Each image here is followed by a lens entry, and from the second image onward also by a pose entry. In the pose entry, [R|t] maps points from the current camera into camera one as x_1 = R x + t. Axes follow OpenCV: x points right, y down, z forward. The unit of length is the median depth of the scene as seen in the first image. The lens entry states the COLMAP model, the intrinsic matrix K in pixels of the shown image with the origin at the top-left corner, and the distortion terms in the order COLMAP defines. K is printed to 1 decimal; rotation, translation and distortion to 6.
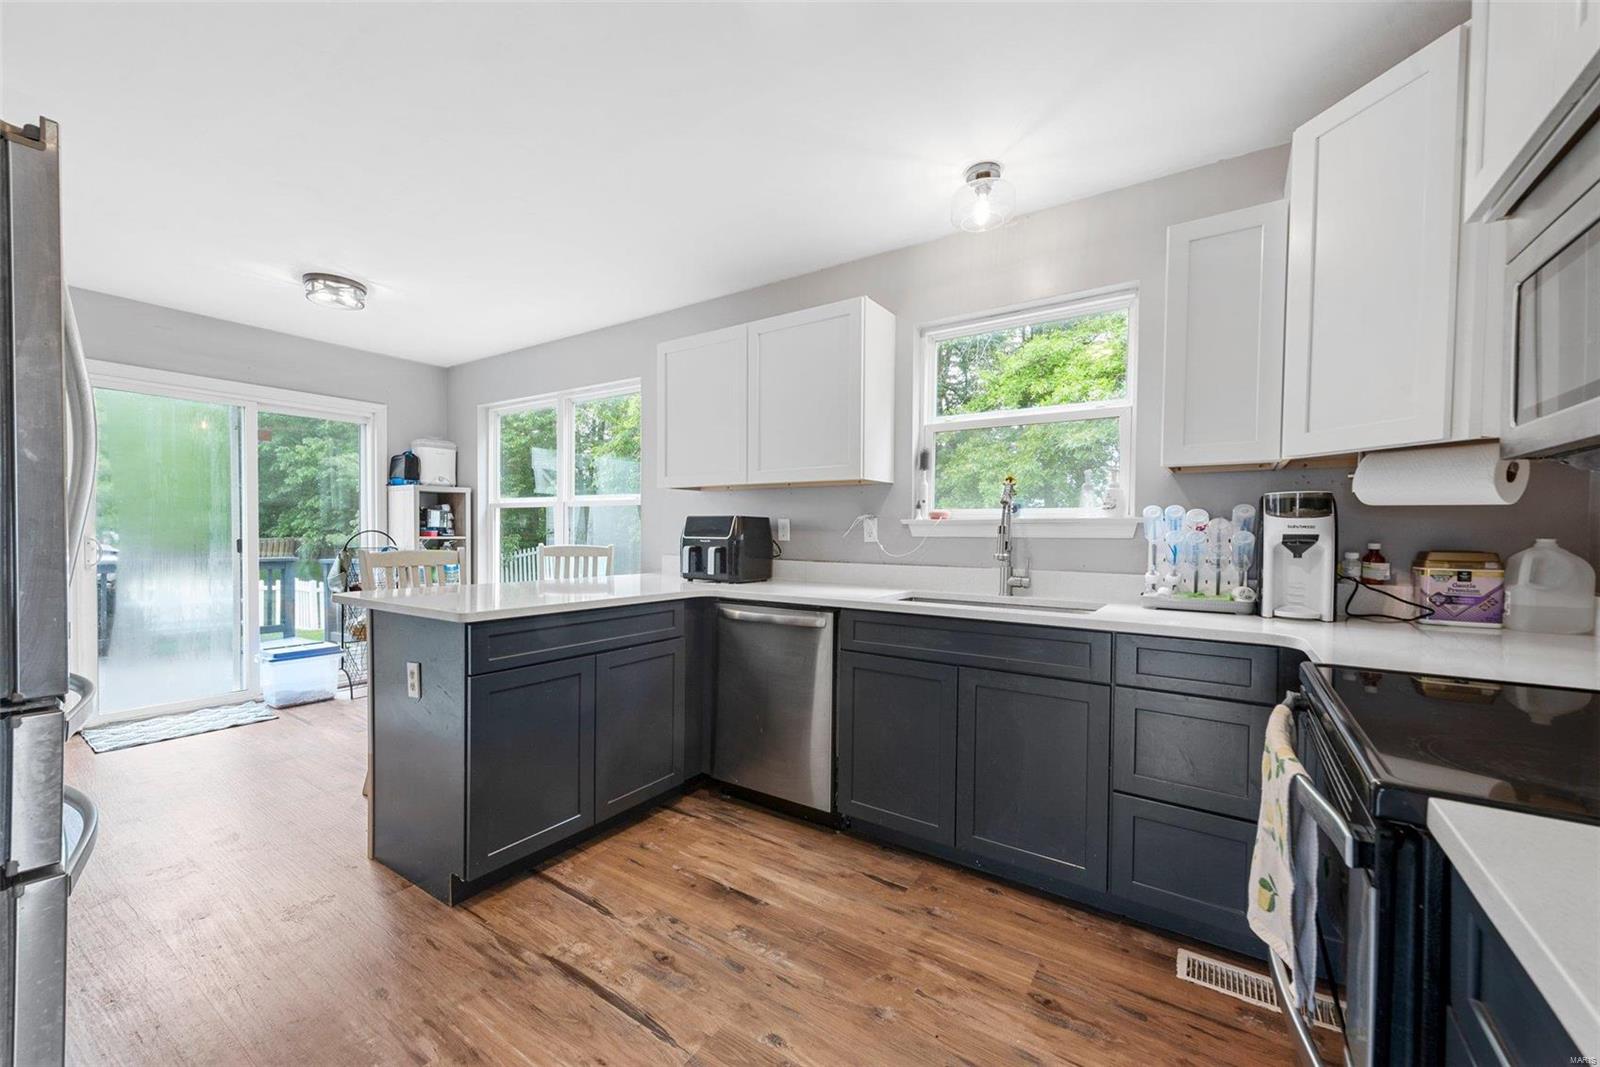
lens RADIAL K [[639.7, 0, 789.1], [0, 639.7, 537.2], [0, 0, 1]] dist [0.017713, -0.001230]
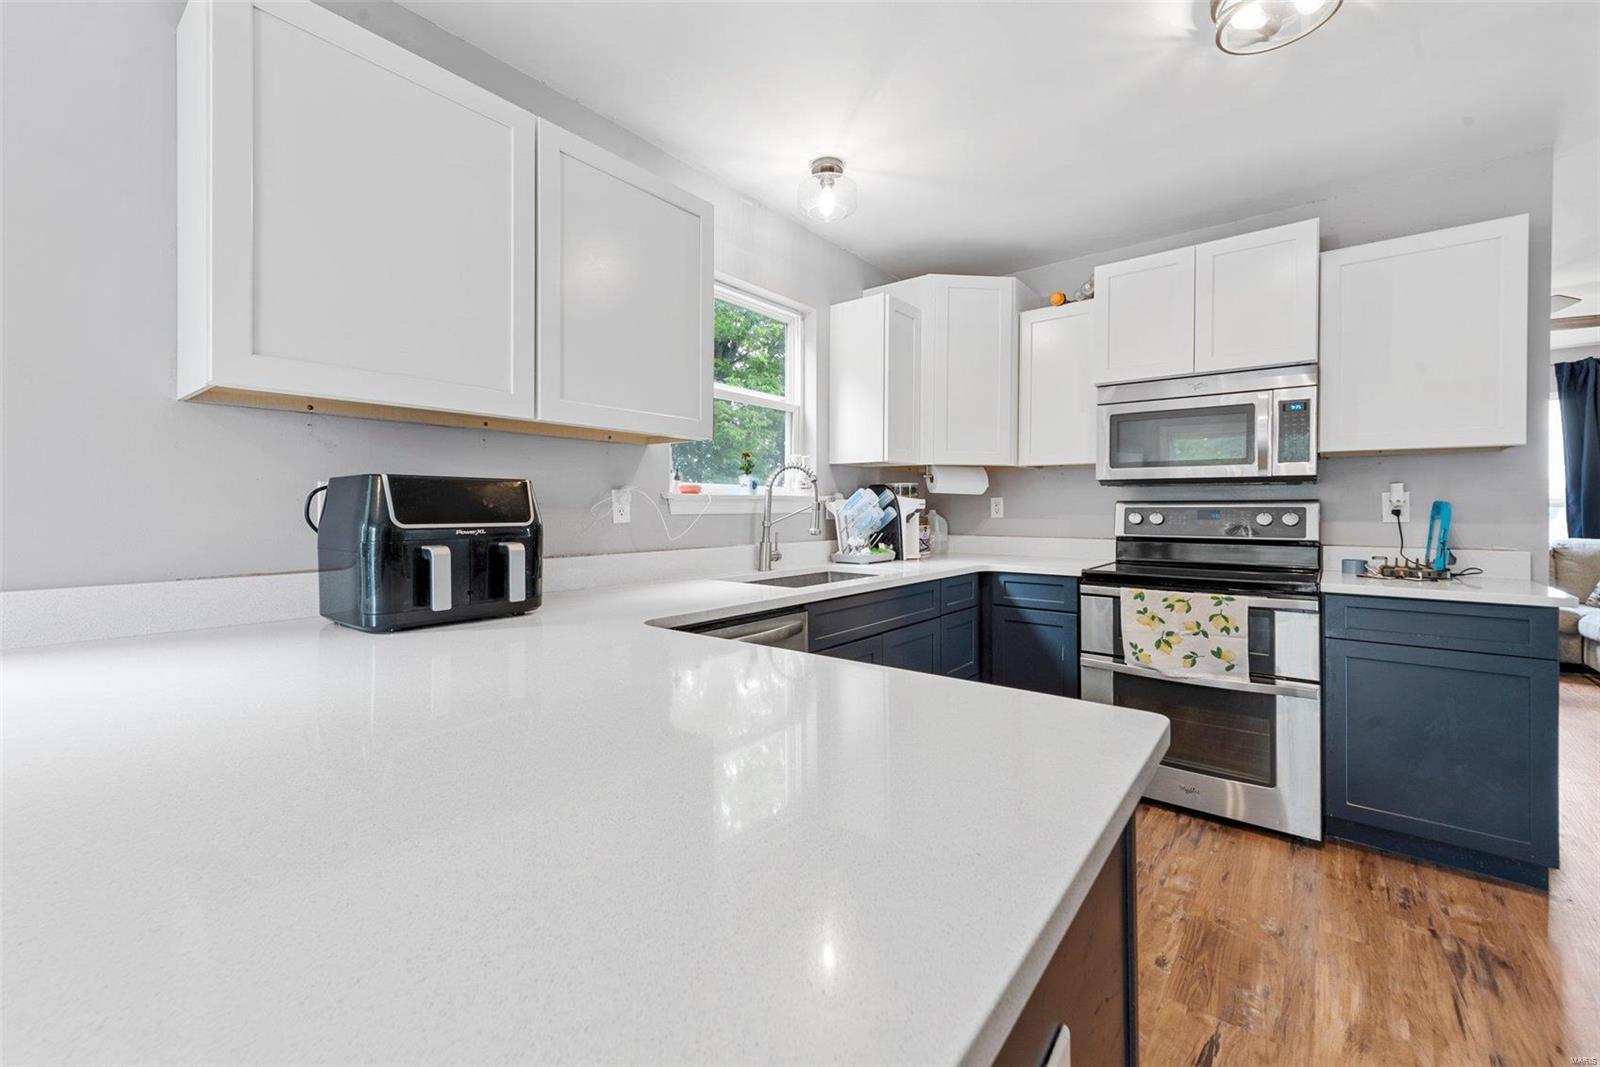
lens RADIAL K [[639.7, 0, 809.0], [0, 639.7, 510.3], [0, 0, 1]] dist [0.017713, -0.001230]
pose [[0.076839, -0.009963, 0.996994, -0.380030], [0.008695, 0.999919, 0.009322, -0.007981], [-0.997006, 0.007953, 0.076919, 0.486333]]
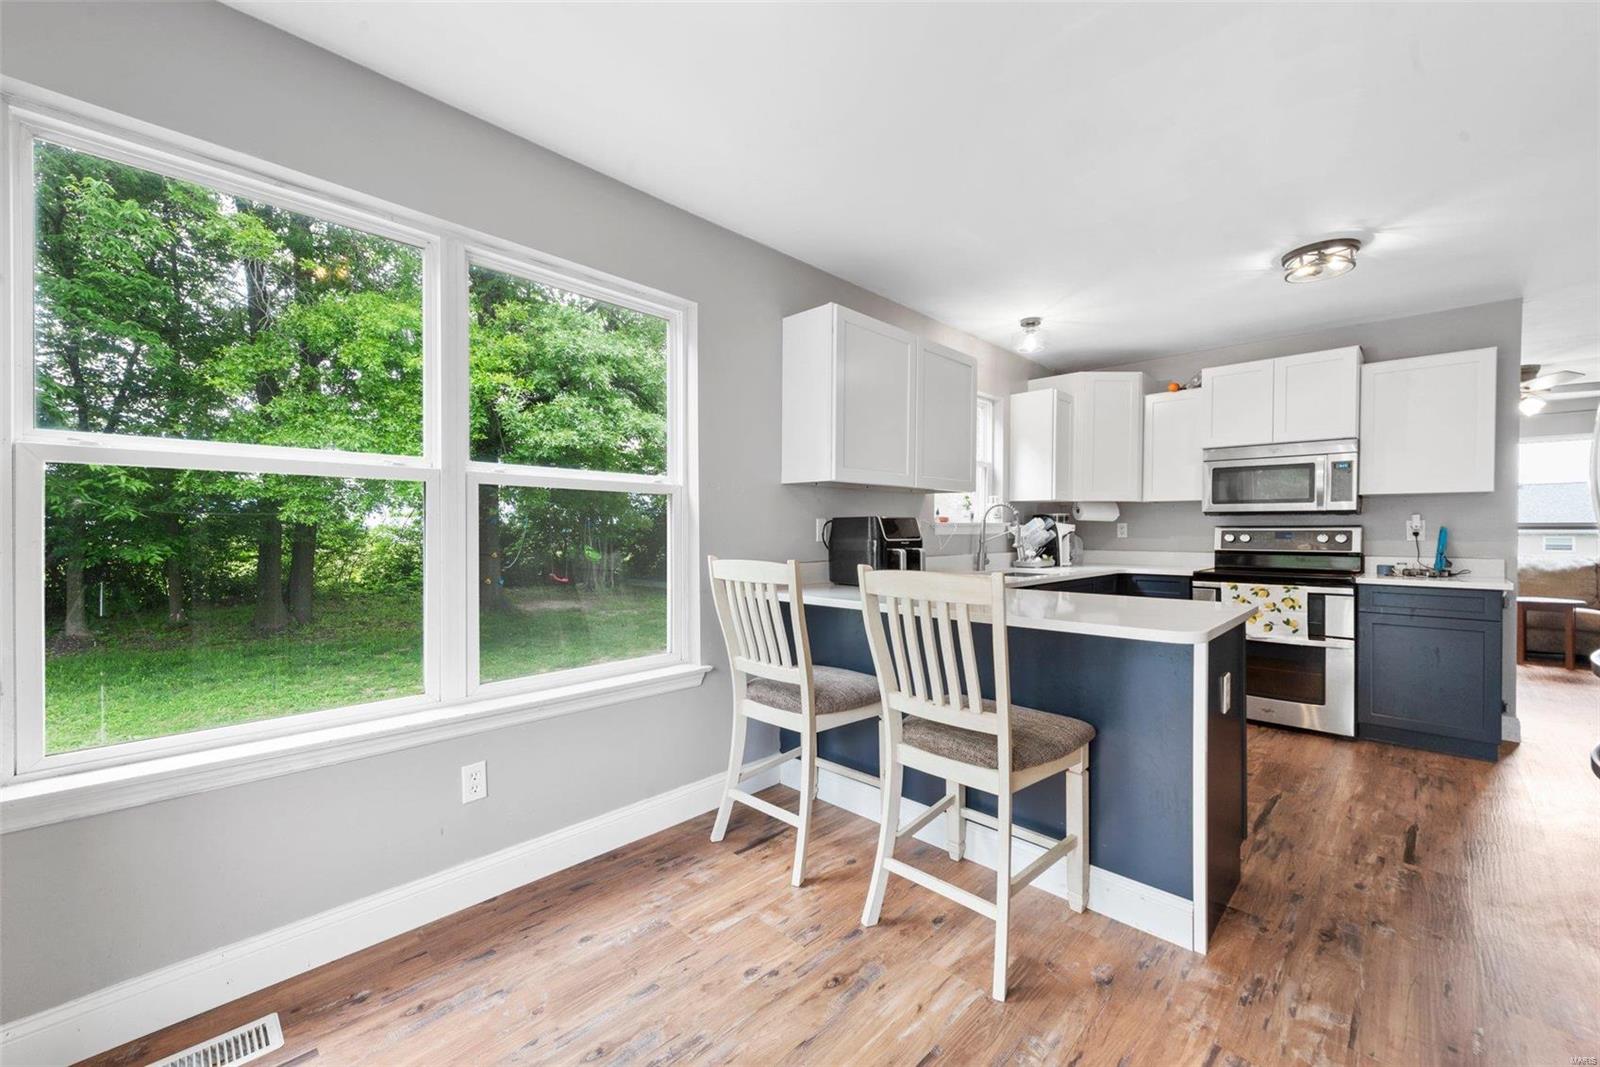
lens RADIAL K [[639.7, 0, 799.8], [0, 639.7, 535.6], [0, 0, 1]] dist [0.017713, -0.001230]
pose [[0.174164, -0.016115, 0.984585, -0.768962], [0.009424, 0.999848, 0.014698, -0.014517], [-0.984672, 0.006719, 0.174289, 0.673158]]
